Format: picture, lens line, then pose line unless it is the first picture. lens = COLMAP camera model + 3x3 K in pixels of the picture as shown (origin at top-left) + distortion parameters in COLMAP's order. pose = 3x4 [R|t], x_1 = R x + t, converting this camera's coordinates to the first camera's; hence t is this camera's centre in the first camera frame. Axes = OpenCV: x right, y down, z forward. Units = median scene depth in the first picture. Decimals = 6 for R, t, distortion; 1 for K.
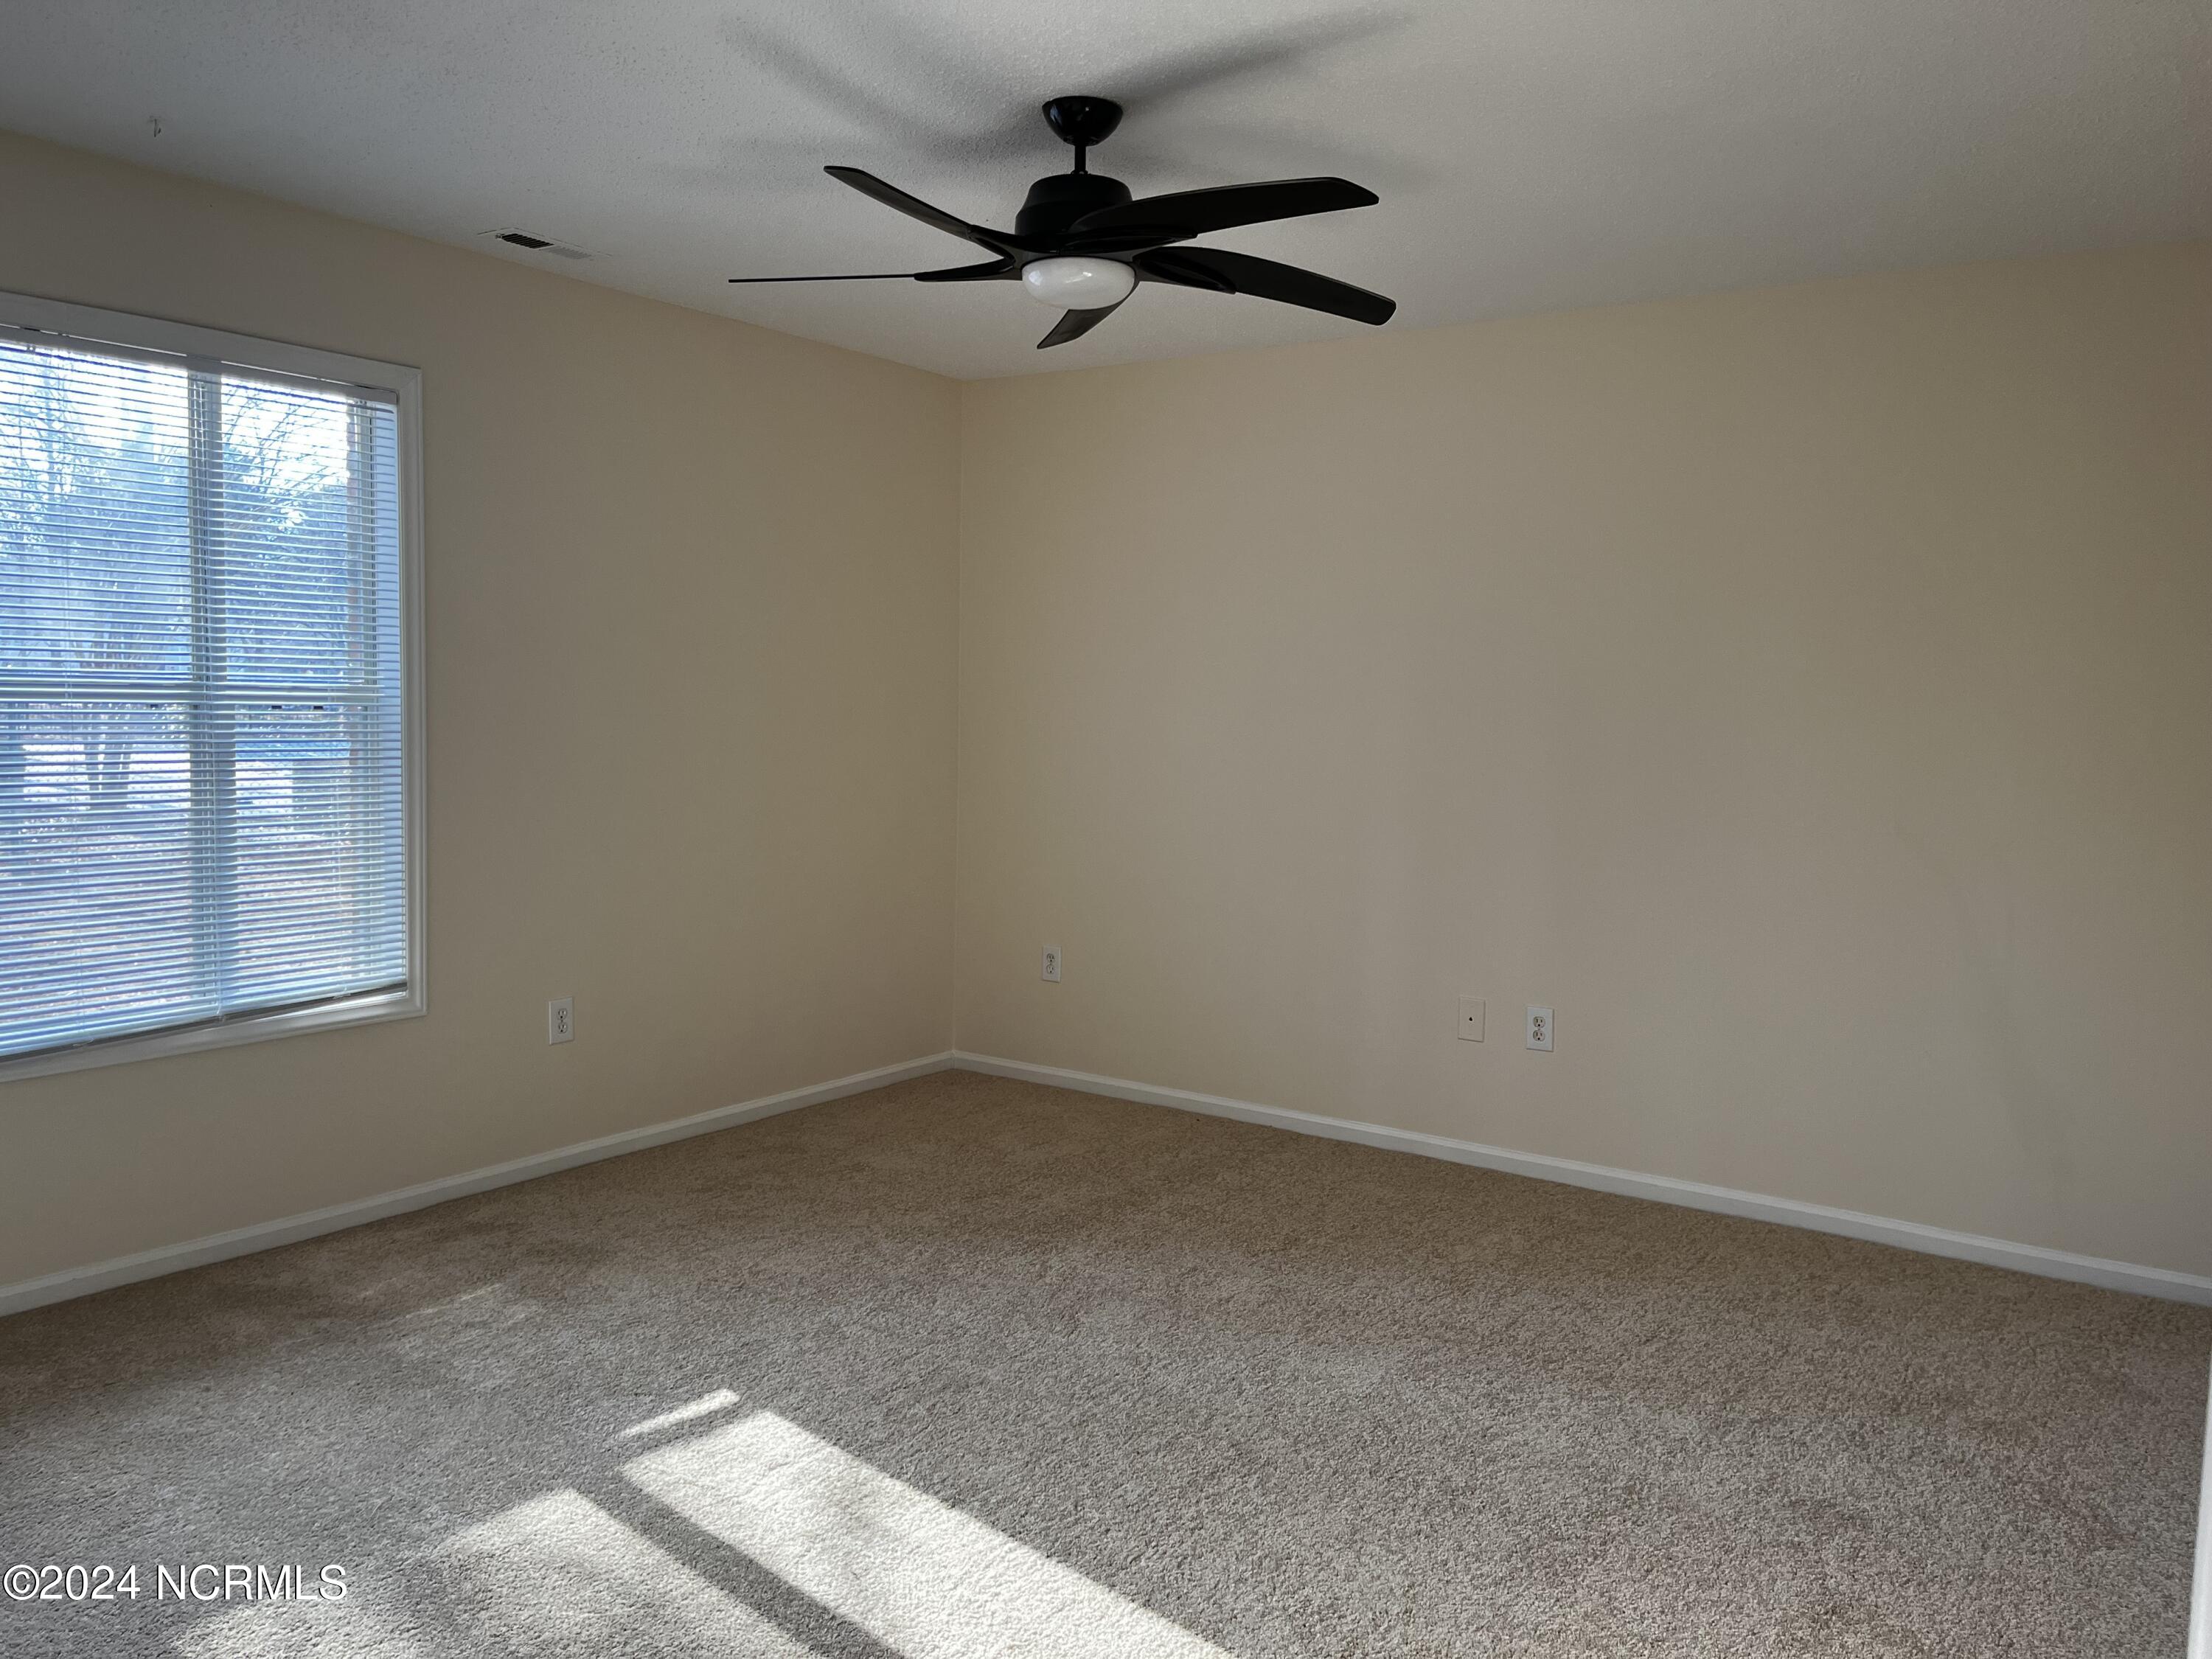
lens RADIAL K [[1675.4, 0, 1097.8], [0, 1675.4, 820.5], [0, 0, 1]] dist [0.029263, -0.044938]
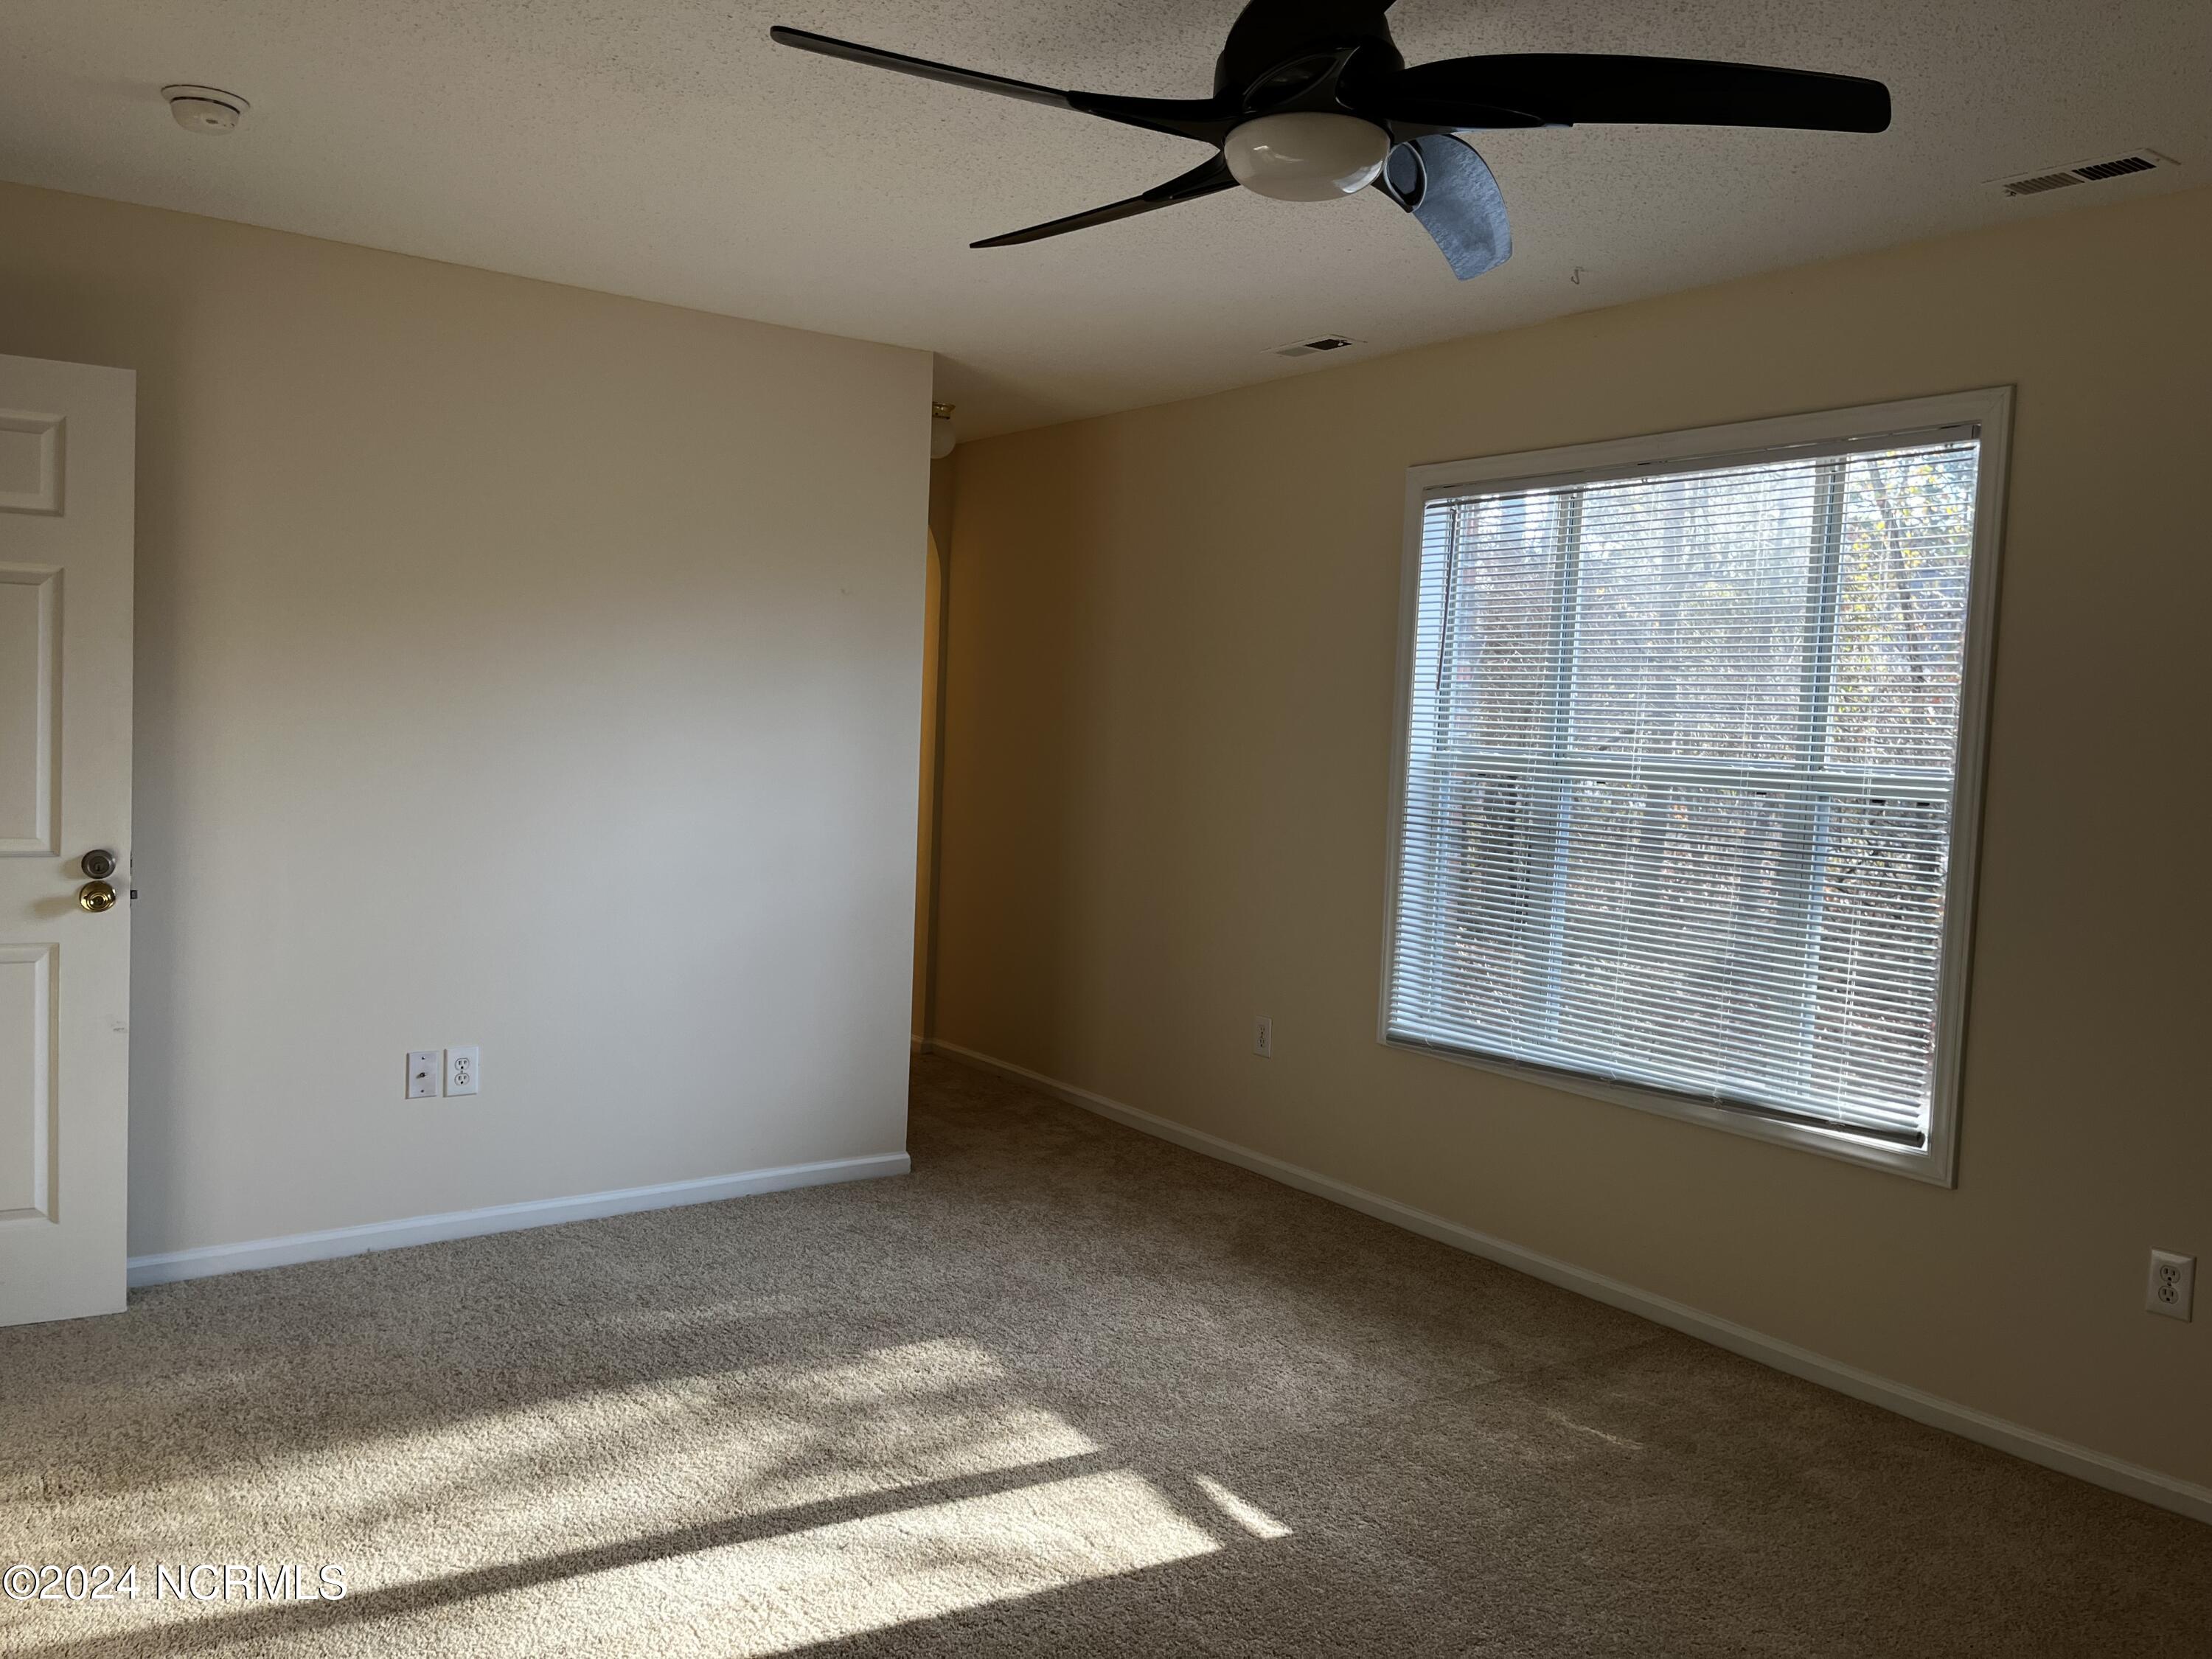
lens RADIAL K [[1675.4, 0, 1096.5], [0, 1675.4, 839.1], [0, 0, 1]] dist [0.029263, -0.044938]
pose [[-0.309338, 0.040605, -0.950085, 0.603067], [-0.106104, 0.991376, 0.076916, -0.084215], [0.945014, 0.124600, -0.302362, 1.029461]]
